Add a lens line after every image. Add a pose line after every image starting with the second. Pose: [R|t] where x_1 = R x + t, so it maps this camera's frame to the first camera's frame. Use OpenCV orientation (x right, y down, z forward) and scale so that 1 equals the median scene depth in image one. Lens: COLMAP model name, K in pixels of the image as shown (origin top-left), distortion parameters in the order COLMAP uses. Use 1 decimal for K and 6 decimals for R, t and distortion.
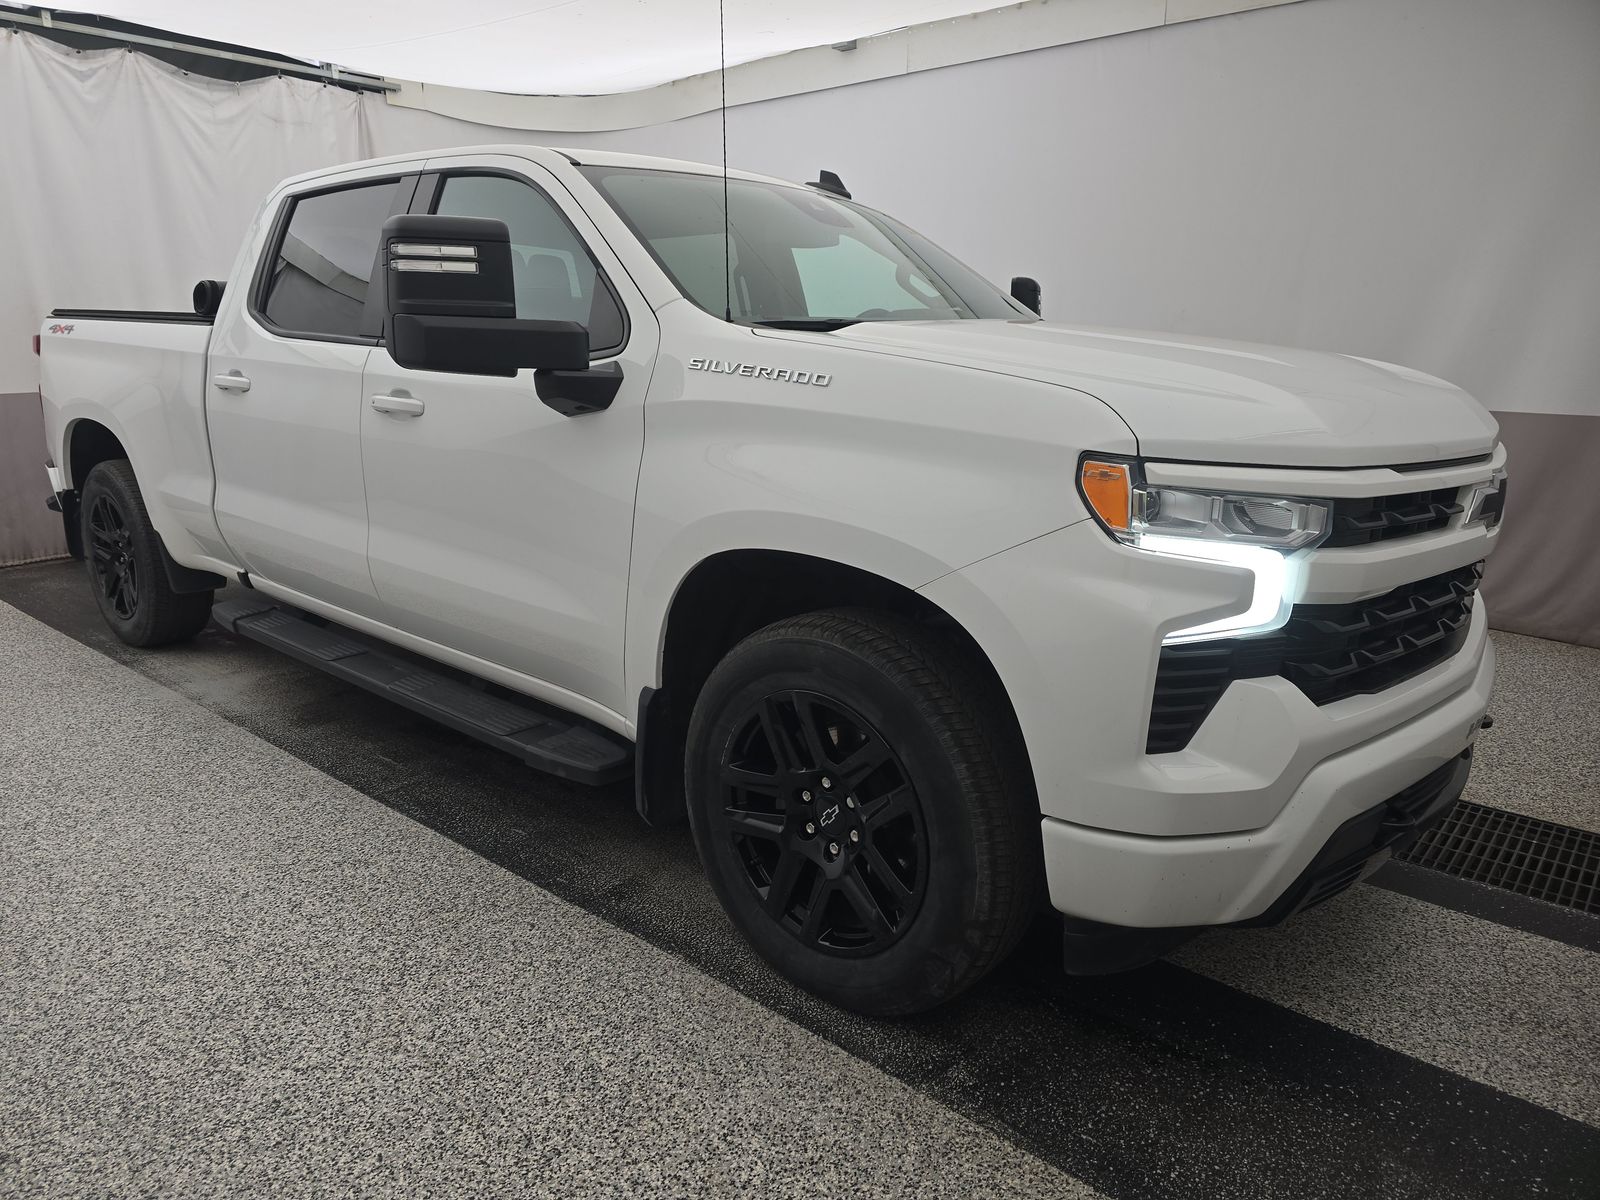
lens RADIAL K [[1076.5, 0, 800.0], [0, 1076.5, 600.0], [0, 0, 1]] dist [0.066270, -0.059837]
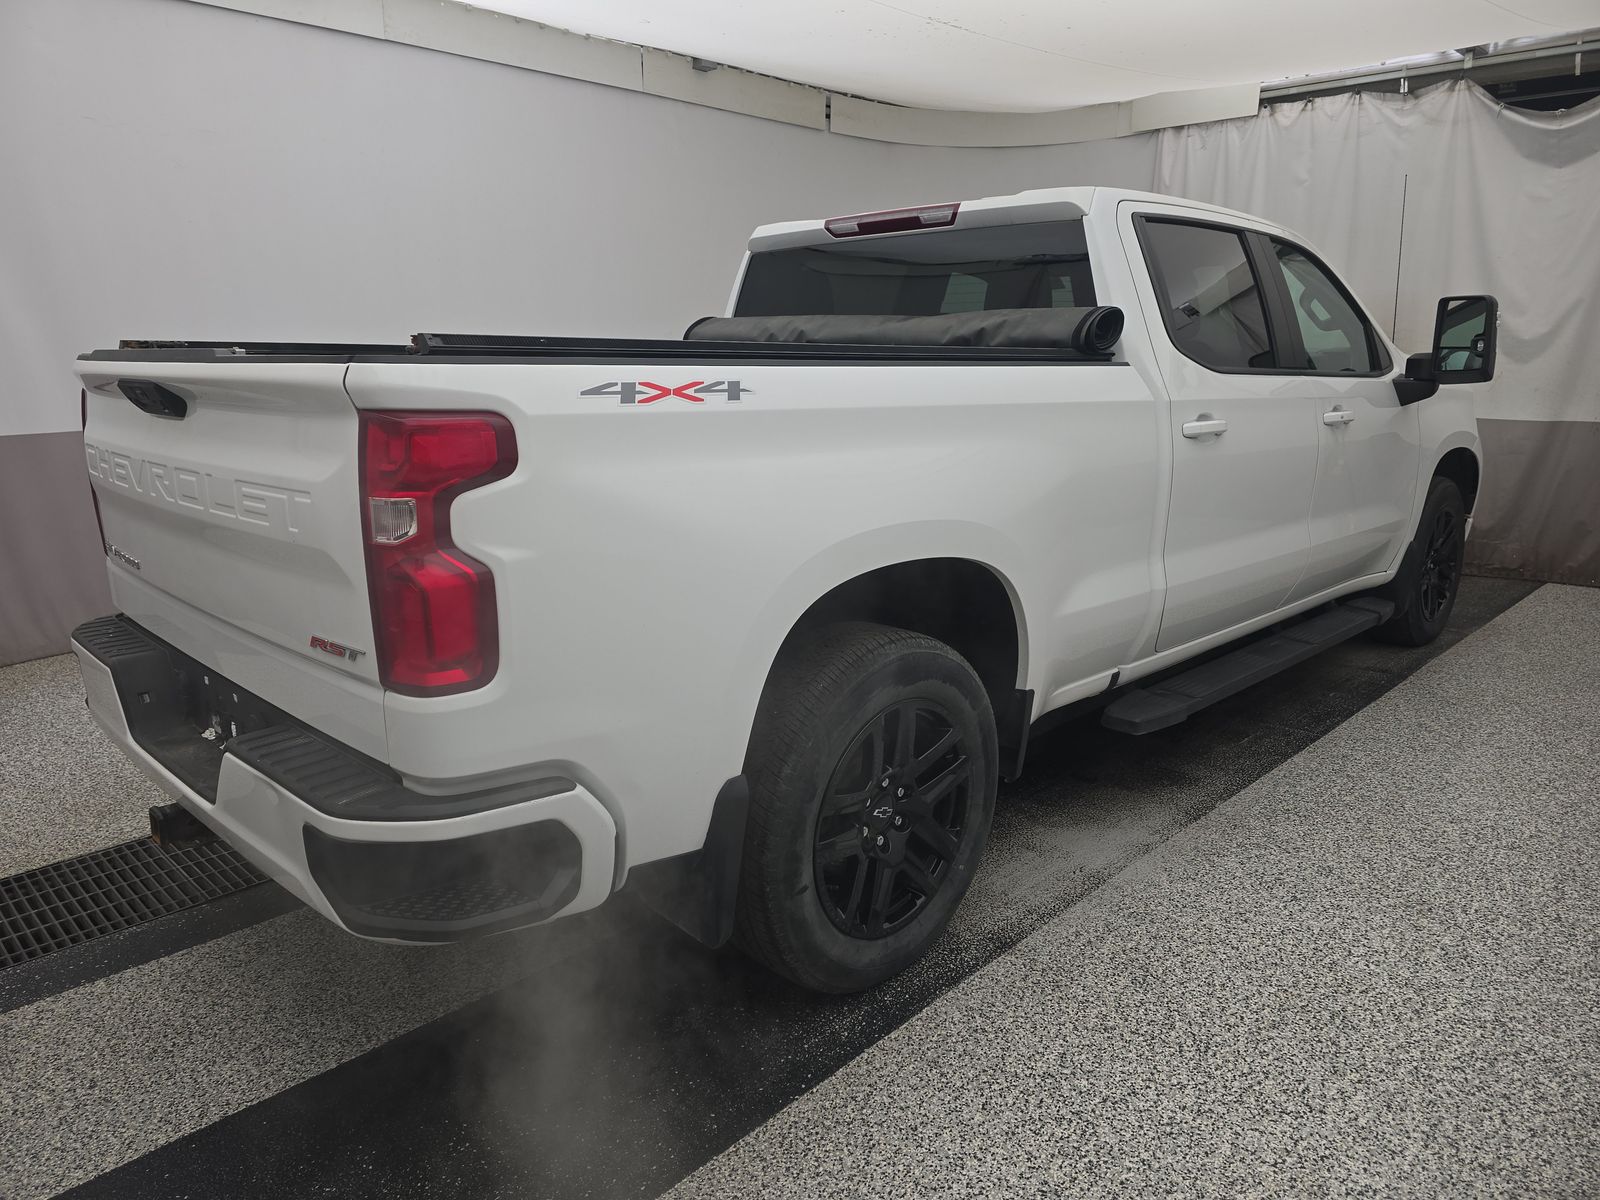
lens RADIAL K [[1076.5, 0, 800.0], [0, 1076.5, 600.0], [0, 0, 1]] dist [0.066270, -0.059837]
pose [[0.058355, -0.234952, 0.970254, -1.426814], [0.234894, 0.947854, 0.215401, -0.332664], [-0.970268, 0.215337, 0.110501, 1.257579]]
